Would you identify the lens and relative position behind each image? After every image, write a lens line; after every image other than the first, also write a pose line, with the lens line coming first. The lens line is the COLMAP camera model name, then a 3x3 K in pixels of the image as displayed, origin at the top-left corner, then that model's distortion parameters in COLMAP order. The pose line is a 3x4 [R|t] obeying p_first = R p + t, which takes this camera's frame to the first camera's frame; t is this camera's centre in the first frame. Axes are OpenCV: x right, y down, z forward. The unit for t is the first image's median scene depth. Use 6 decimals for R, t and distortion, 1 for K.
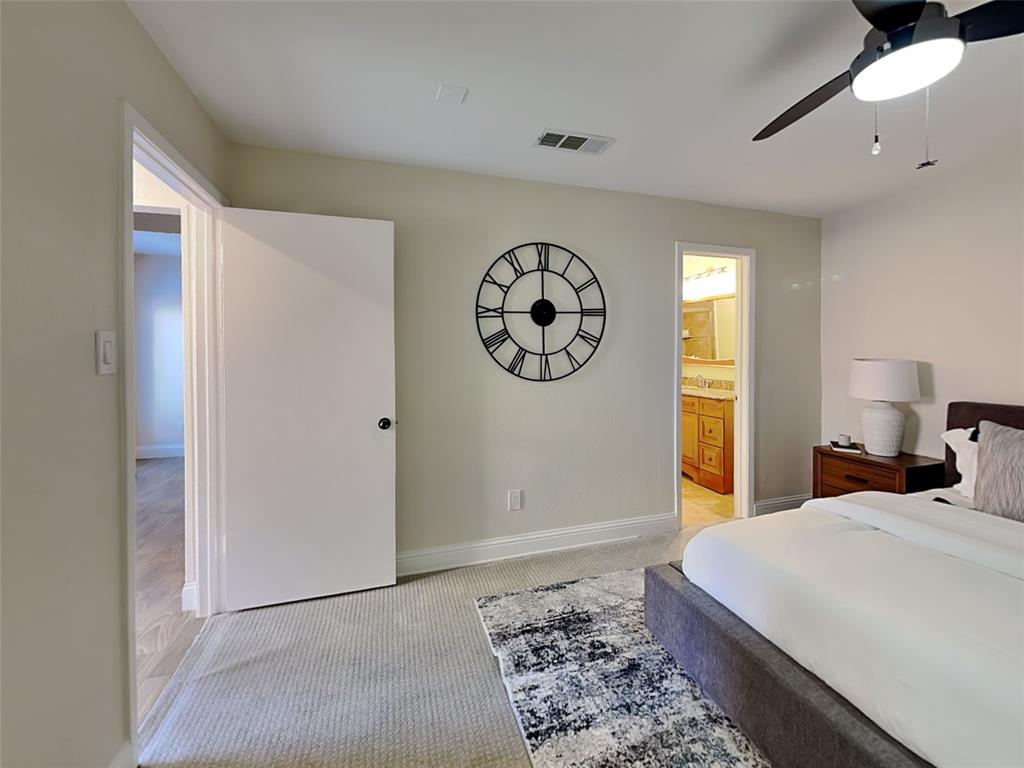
lens RADIAL K [[421.7, 0, 510.0], [0, 421.7, 364.9], [0, 0, 1]] dist [0.000486, 0.000029]
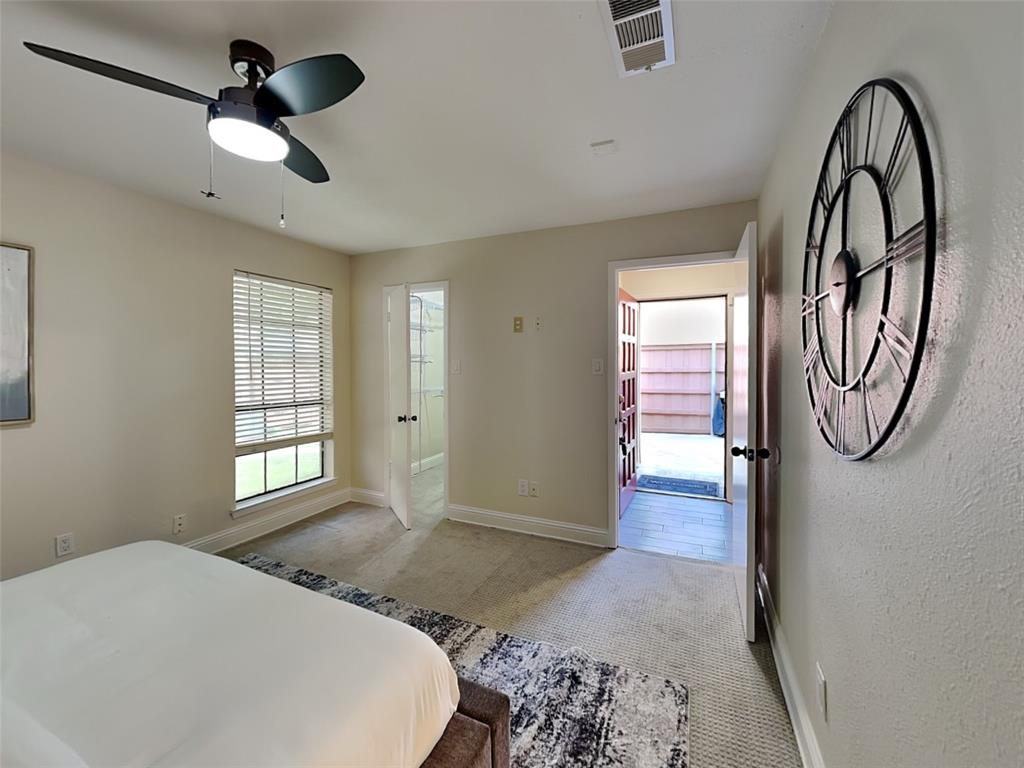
lens RADIAL K [[421.7, 0, 510.0], [0, 421.7, 364.9], [0, 0, 1]] dist [0.000486, 0.000029]
pose [[-0.672412, 0.002272, -0.740173, 0.859816], [-0.013025, 0.999804, 0.014901, -0.059232], [0.740062, 0.019661, -0.672251, 1.522106]]
